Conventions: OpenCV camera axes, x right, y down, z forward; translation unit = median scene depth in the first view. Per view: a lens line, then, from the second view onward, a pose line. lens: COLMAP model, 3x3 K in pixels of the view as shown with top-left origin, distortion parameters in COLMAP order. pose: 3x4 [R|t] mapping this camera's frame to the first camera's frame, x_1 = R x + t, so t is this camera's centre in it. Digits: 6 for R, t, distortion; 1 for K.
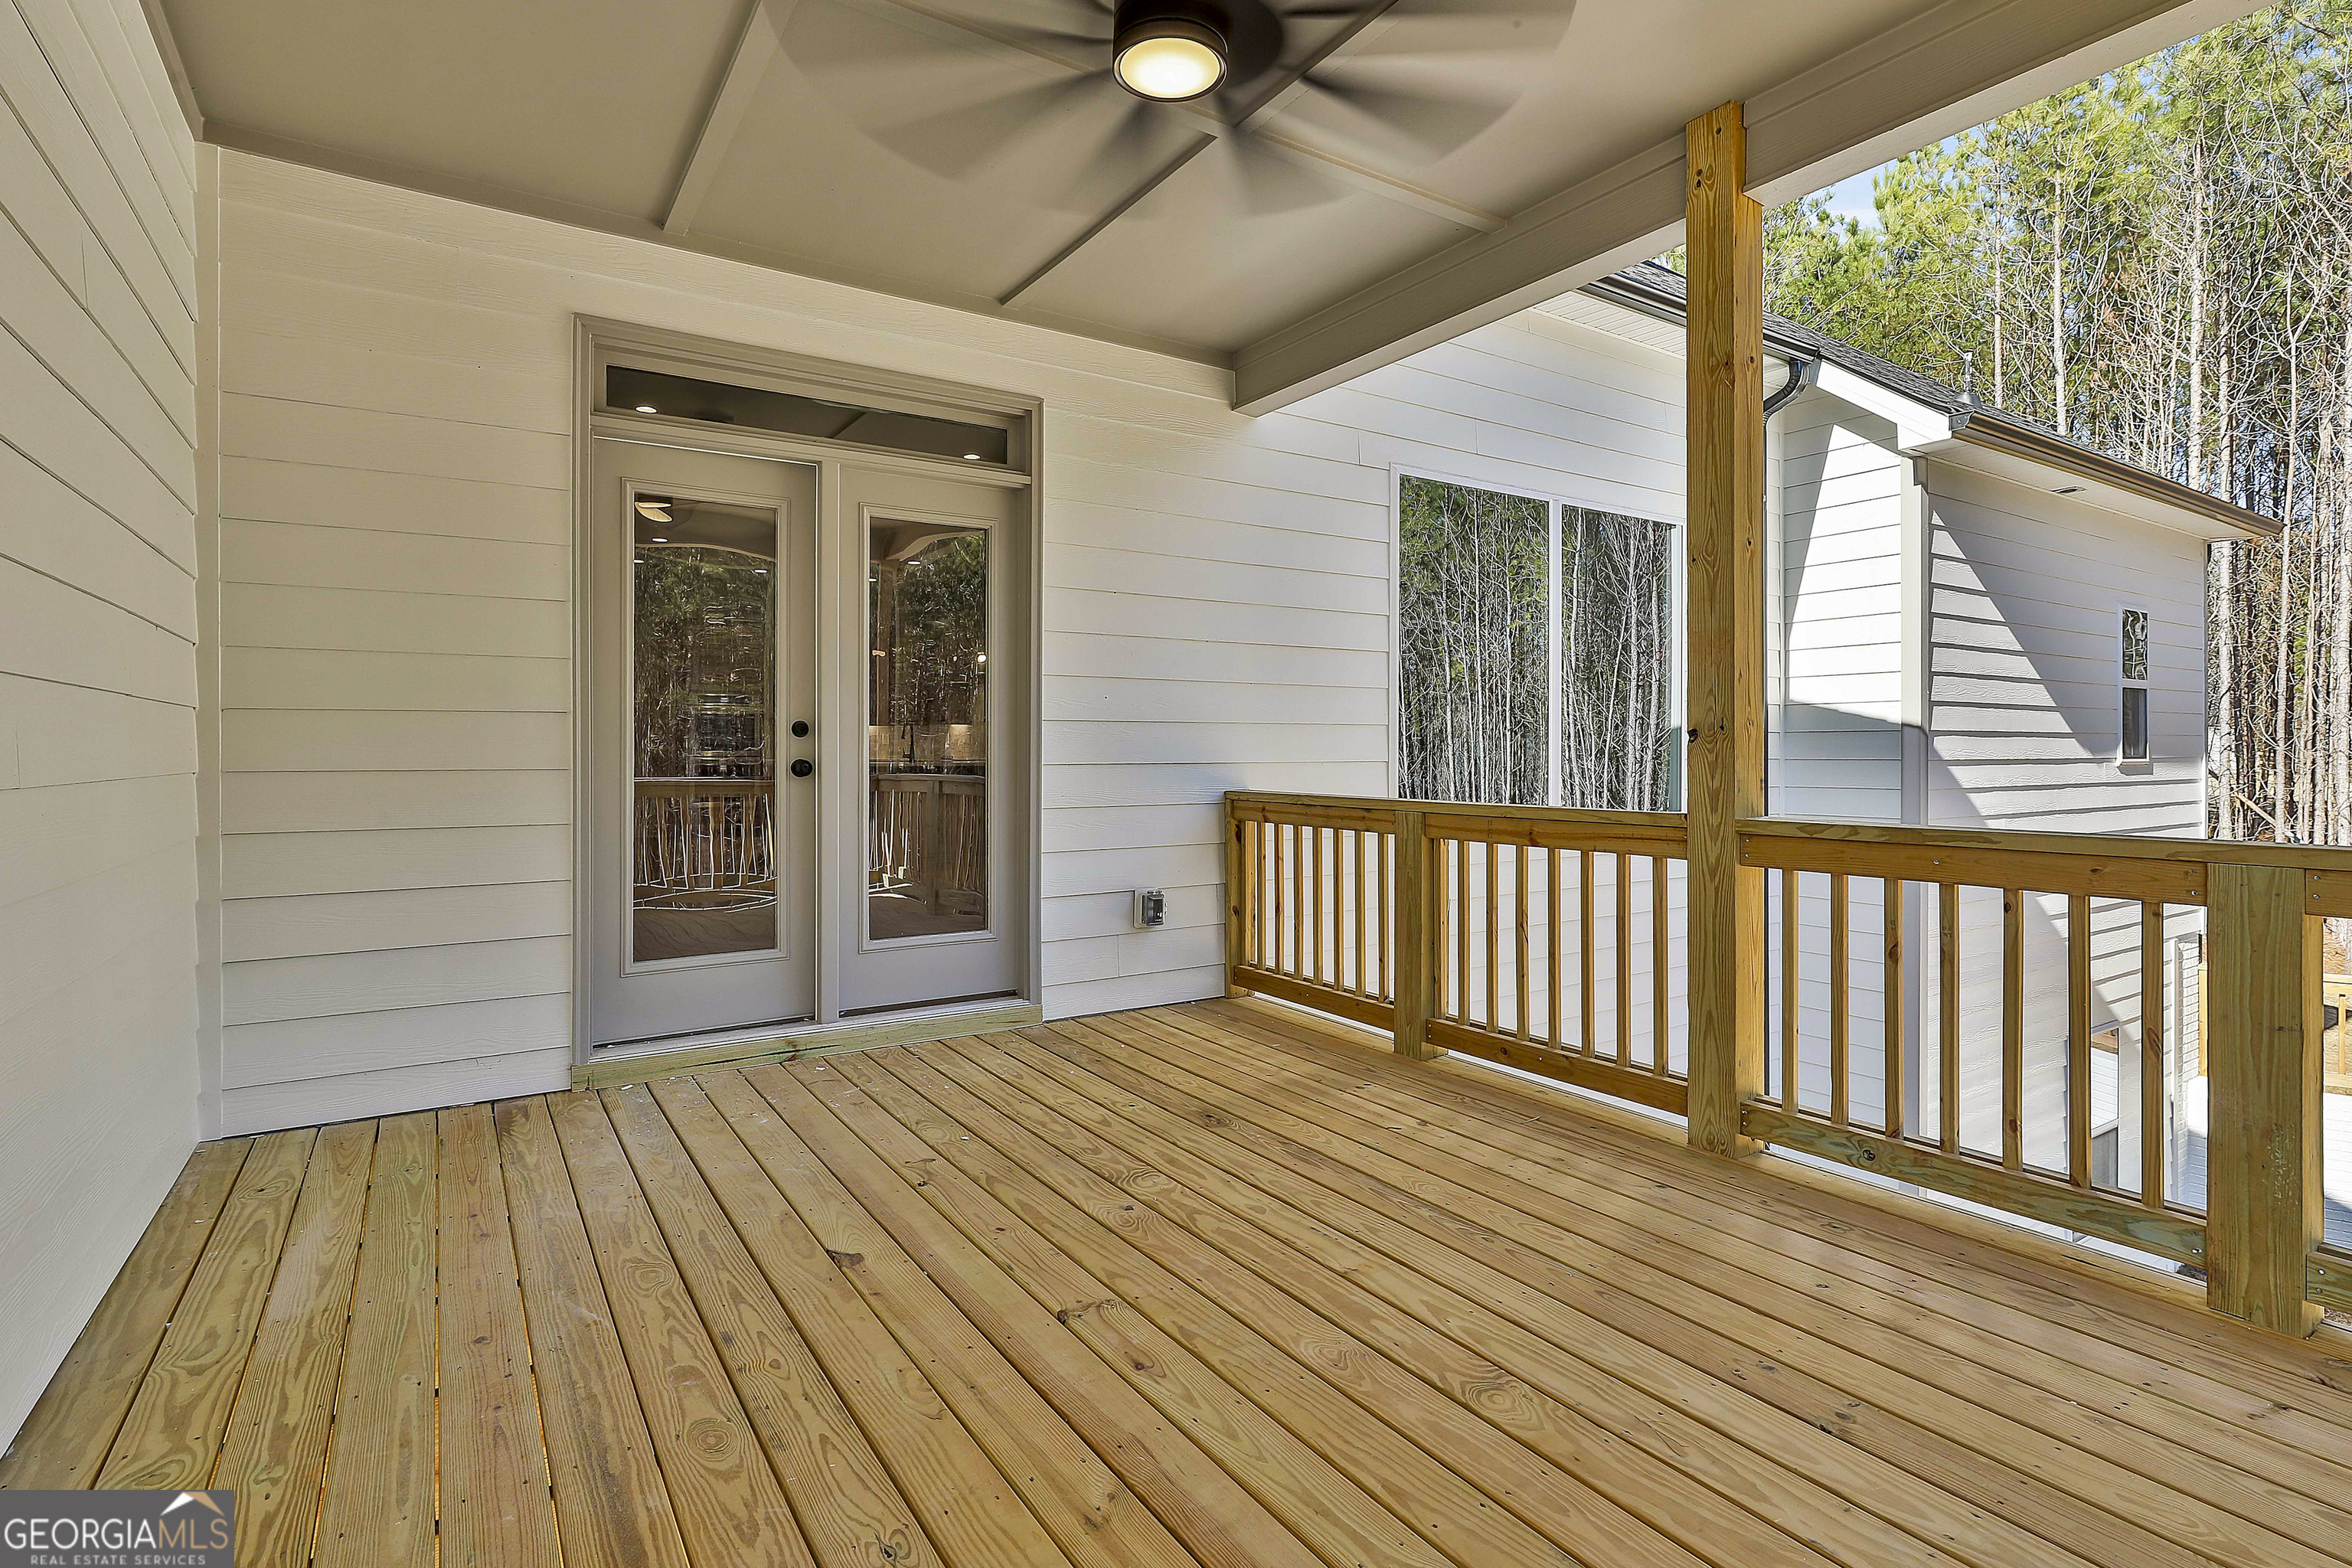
lens RADIAL K [[1138.2, 0, 1185.7], [0, 1138.2, 763.1], [0, 0, 1]] dist [-0.000753, 0.001325]
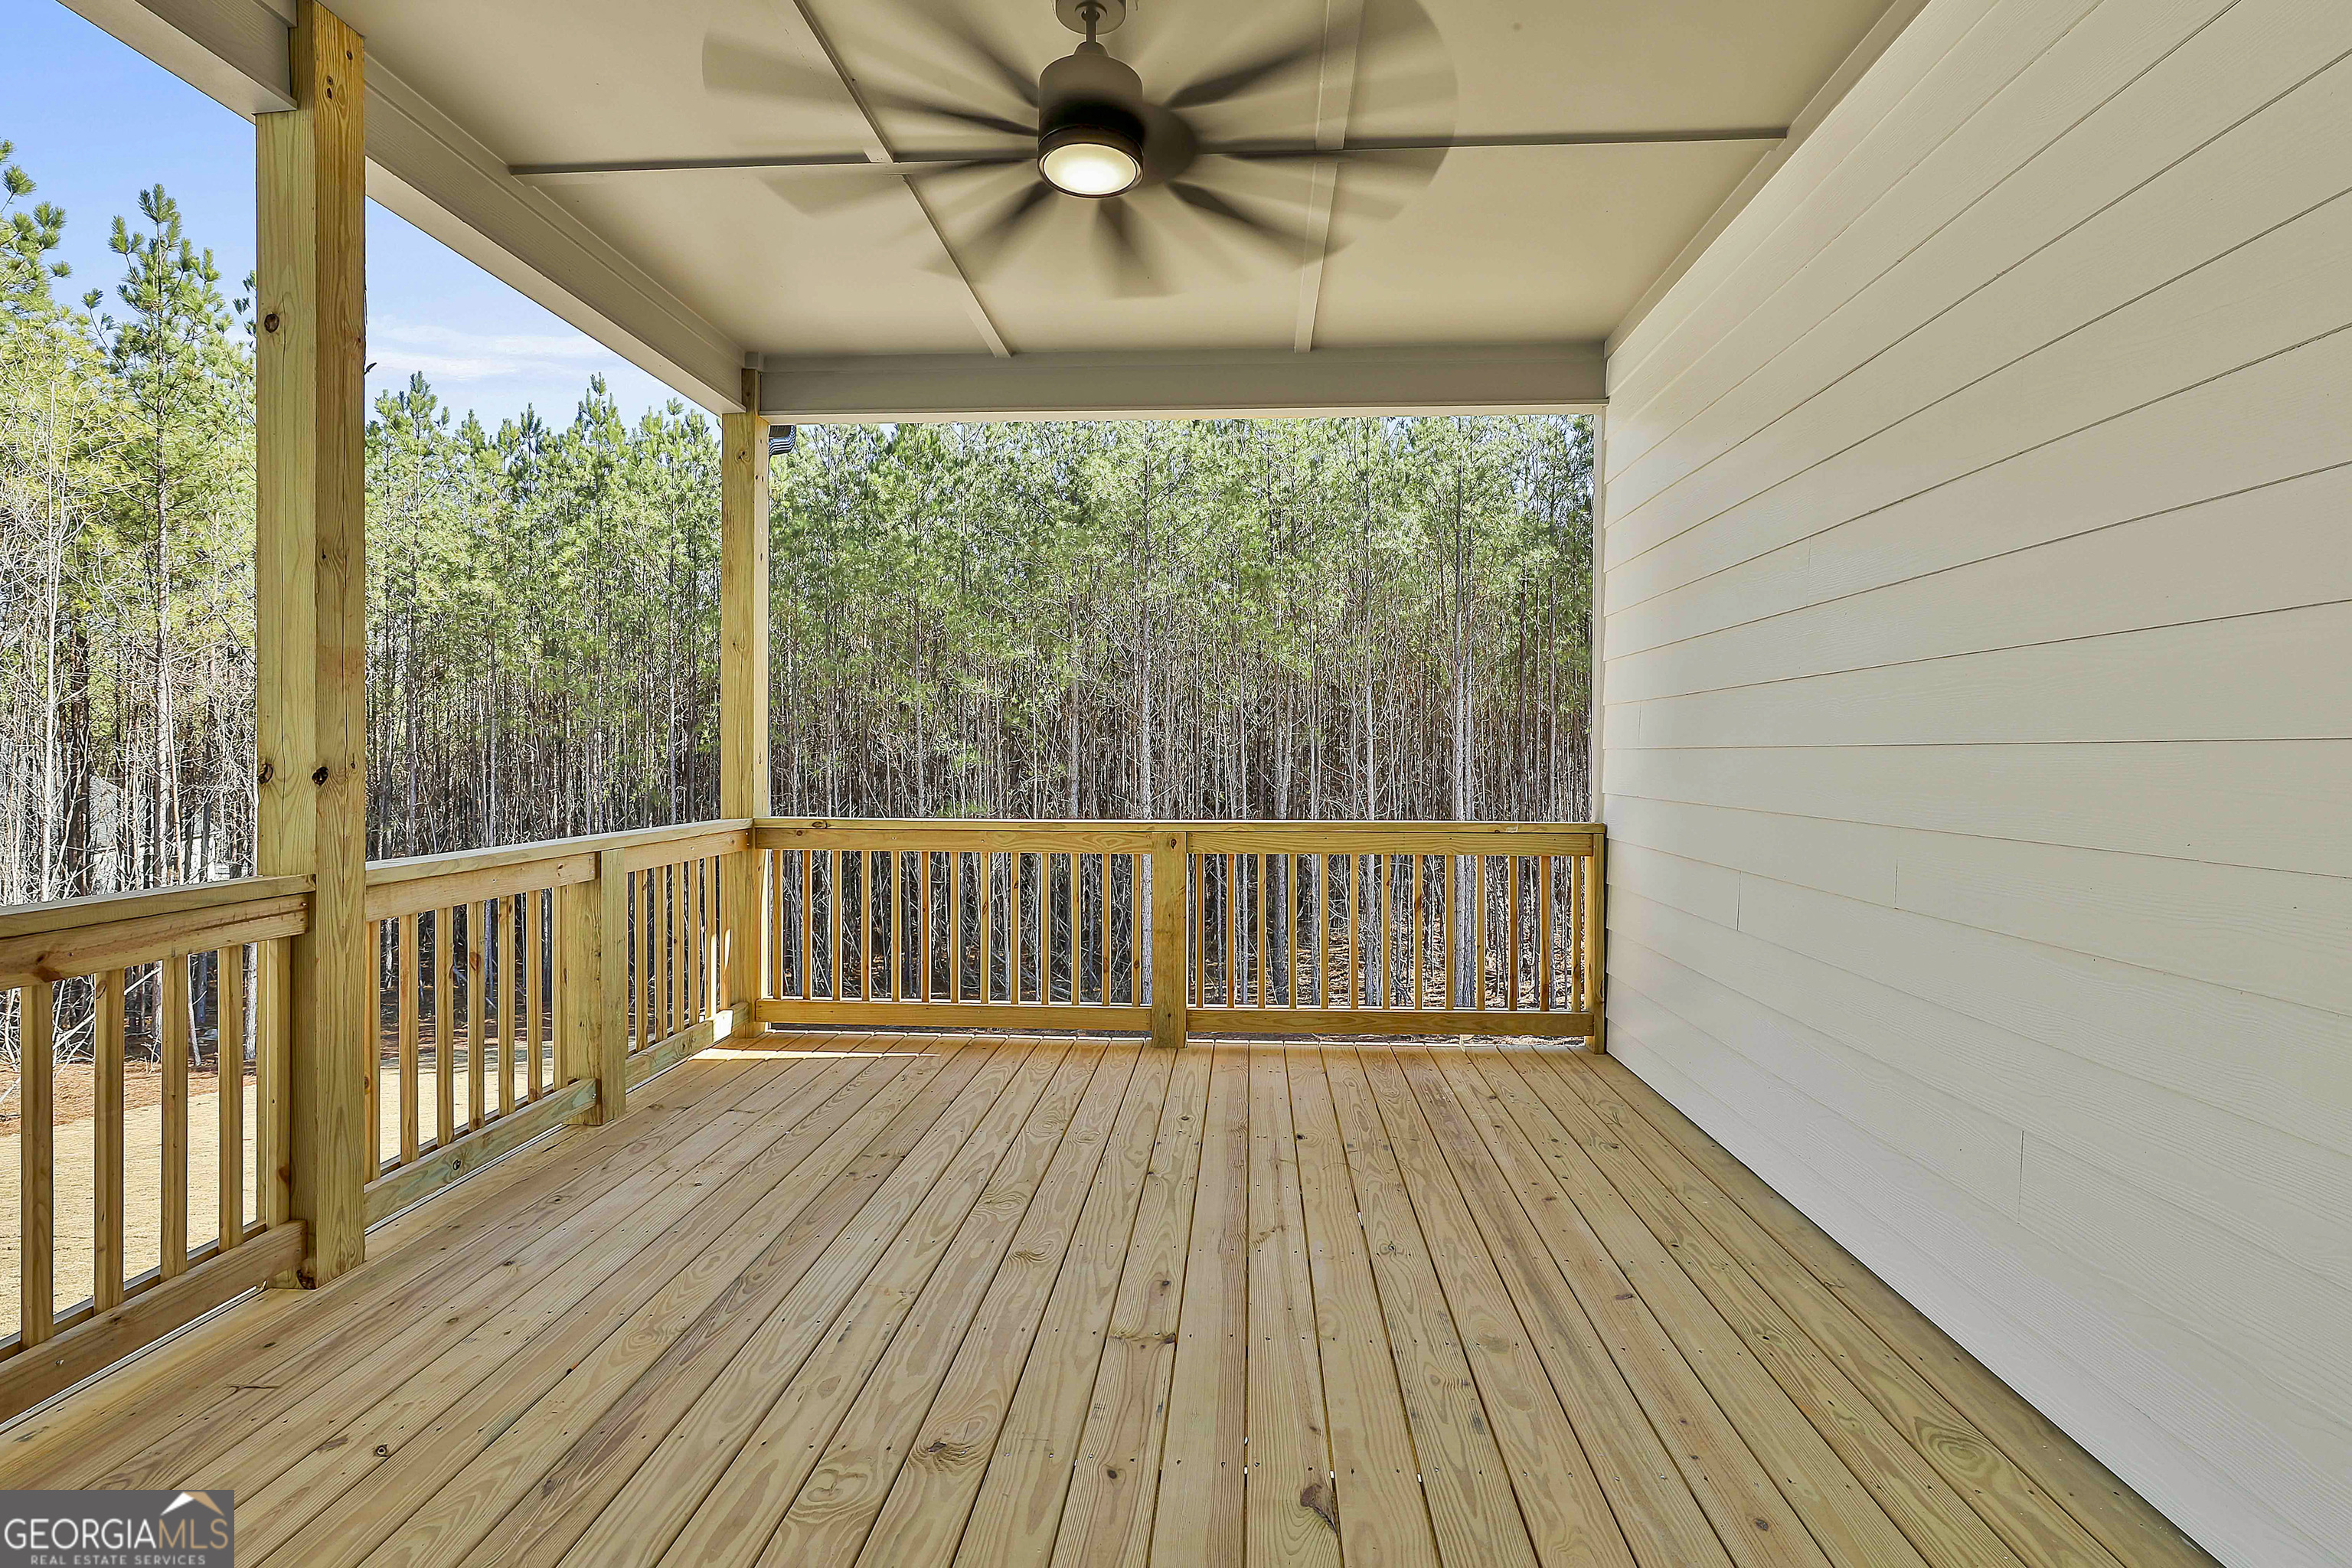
lens RADIAL K [[1138.2, 0, 1183.6], [0, 1138.2, 760.1], [0, 0, 1]] dist [-0.000753, 0.001325]
pose [[-0.799457, -0.006365, 0.600689, -0.702355], [0.002060, 0.999909, 0.013337, -0.058873], [-0.600719, 0.011900, -0.799372, 1.722892]]
